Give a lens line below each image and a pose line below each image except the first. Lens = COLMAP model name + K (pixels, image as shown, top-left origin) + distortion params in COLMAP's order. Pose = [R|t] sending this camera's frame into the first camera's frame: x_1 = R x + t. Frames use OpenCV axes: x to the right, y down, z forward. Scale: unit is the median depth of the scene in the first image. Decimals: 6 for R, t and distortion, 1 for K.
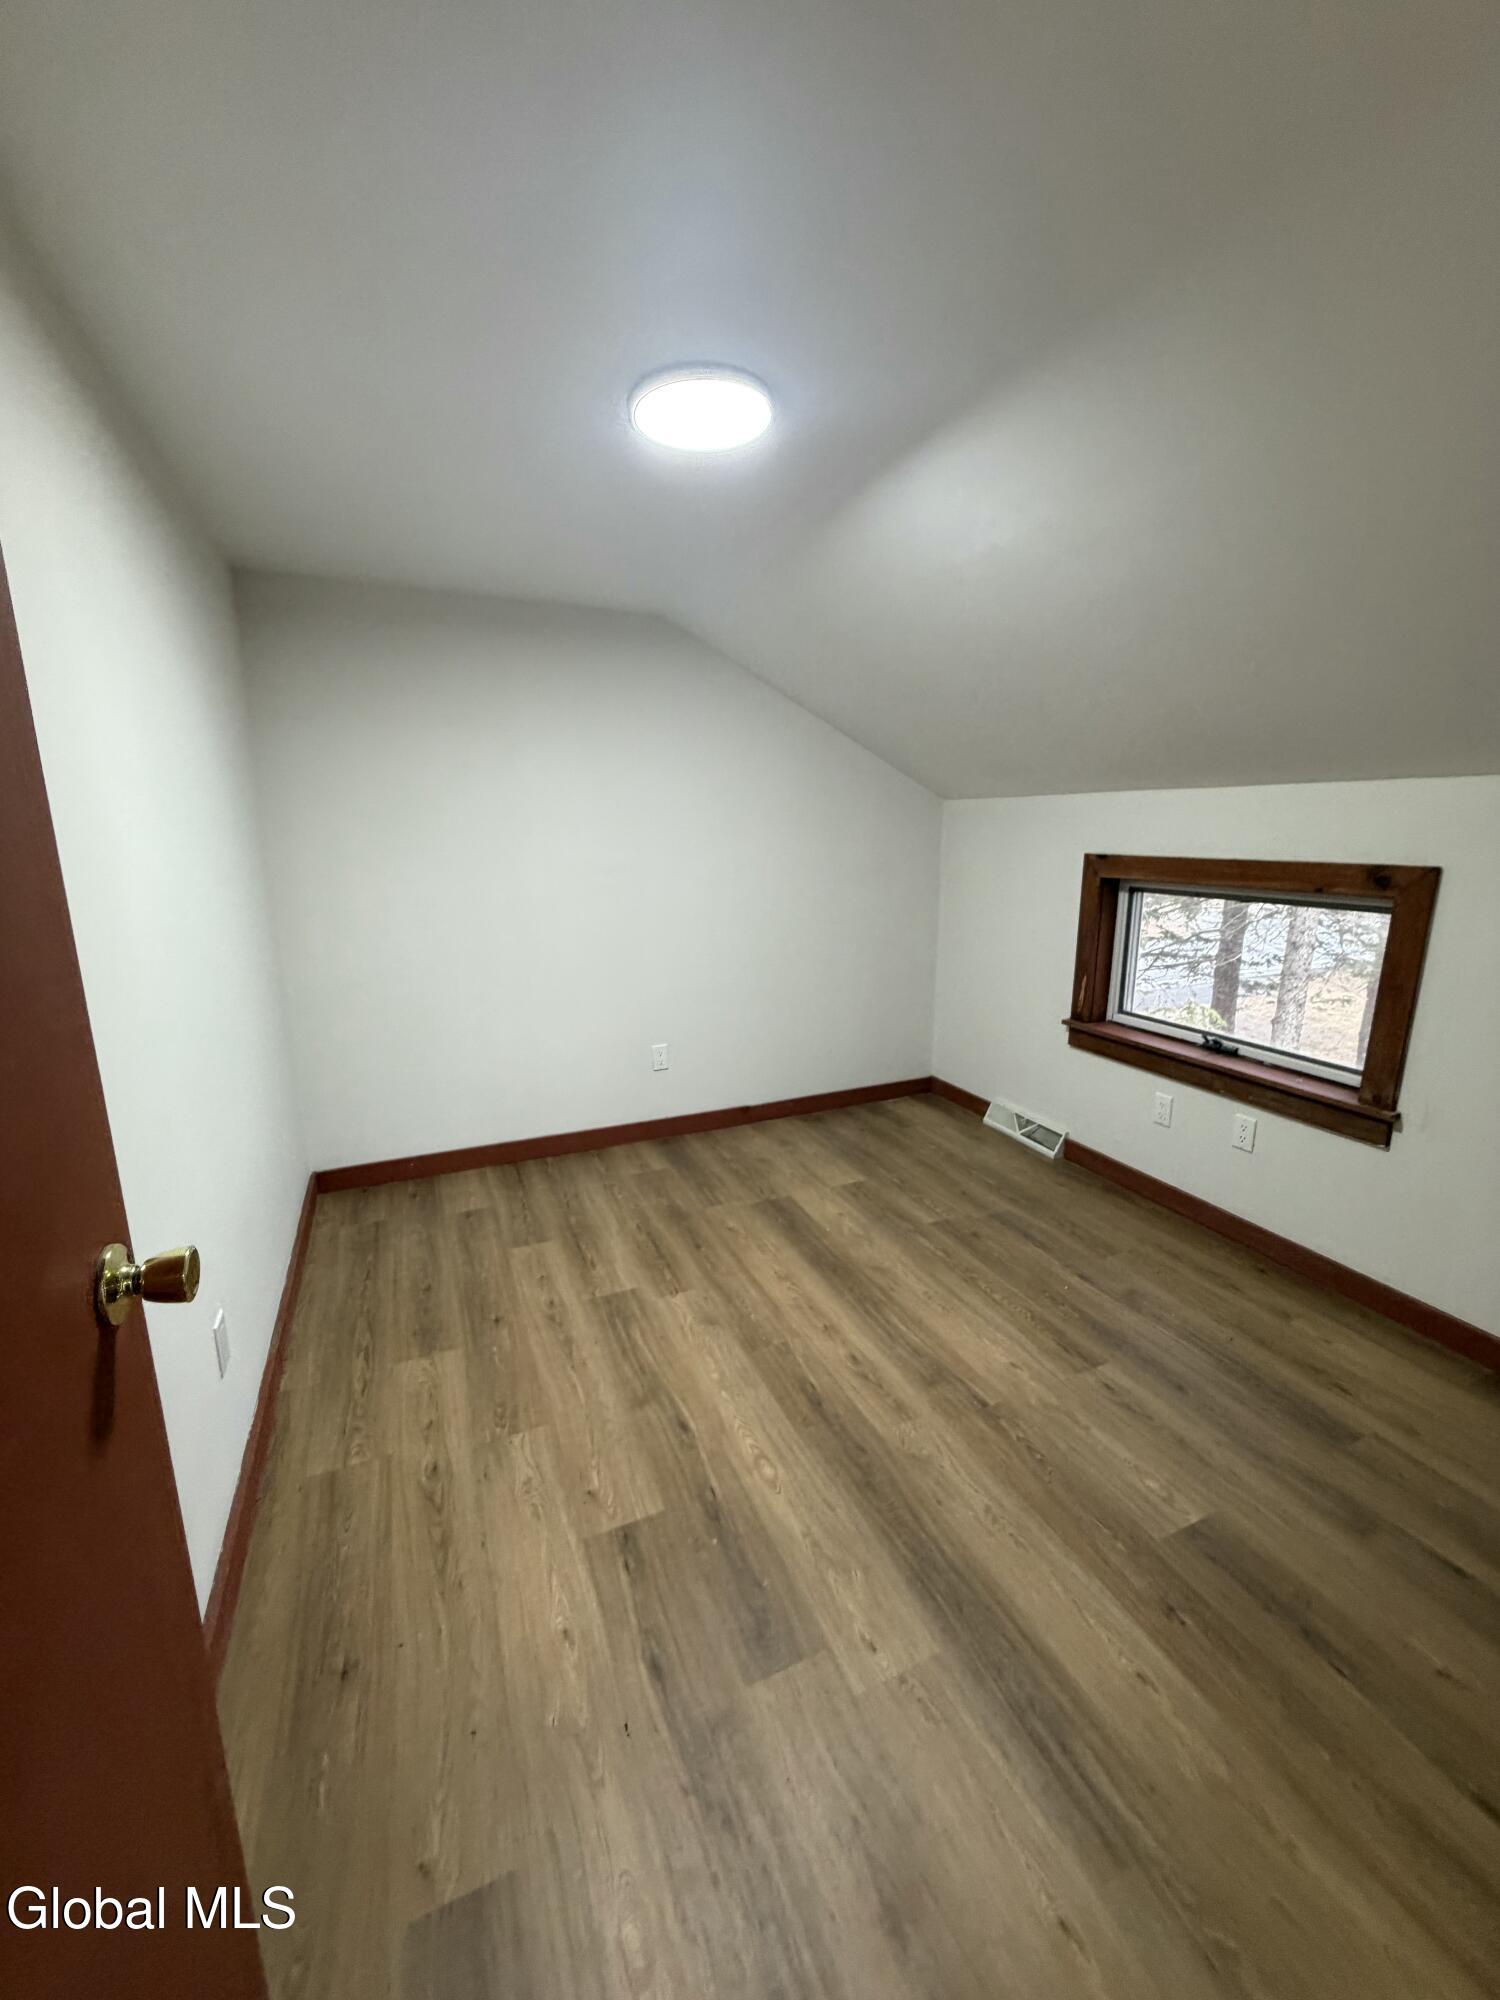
lens RADIAL K [[796.3, 0, 750.2], [0, 796.3, 994.1], [0, 0, 1]] dist [-0.000934, -0.000235]
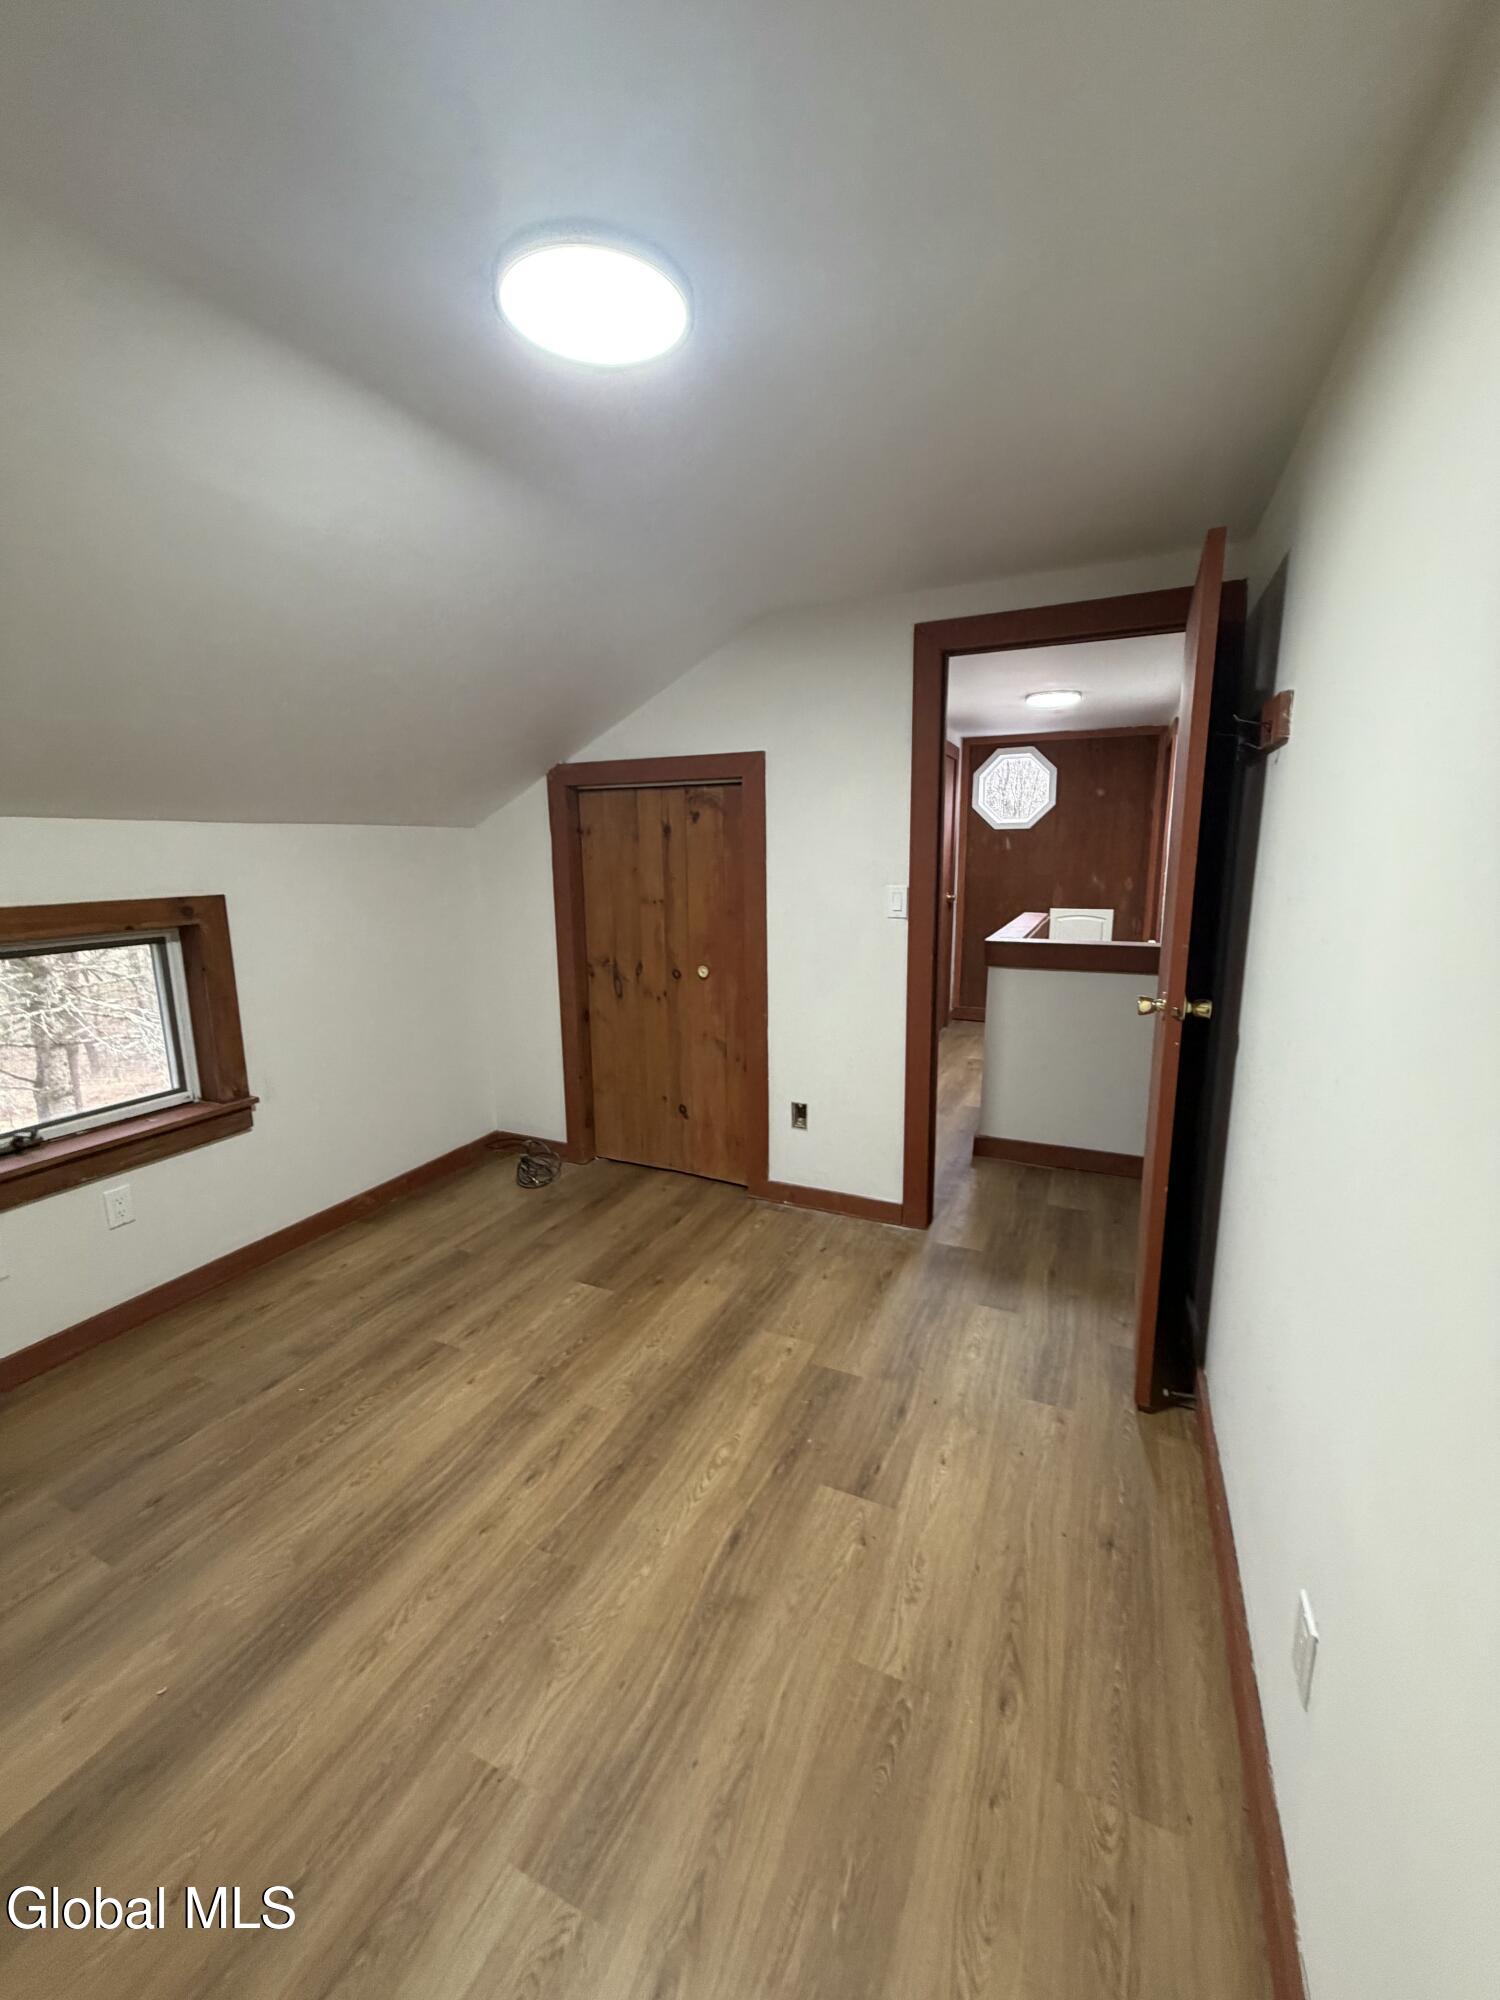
lens RADIAL K [[796.3, 0, 748.2], [0, 796.3, 1003.5], [0, 0, 1]] dist [-0.000934, -0.000235]
pose [[-0.668574, -0.128363, 0.732483, -0.639240], [0.170066, 0.932494, 0.318641, -0.272179], [-0.723938, 0.337606, -0.601611, 1.280920]]
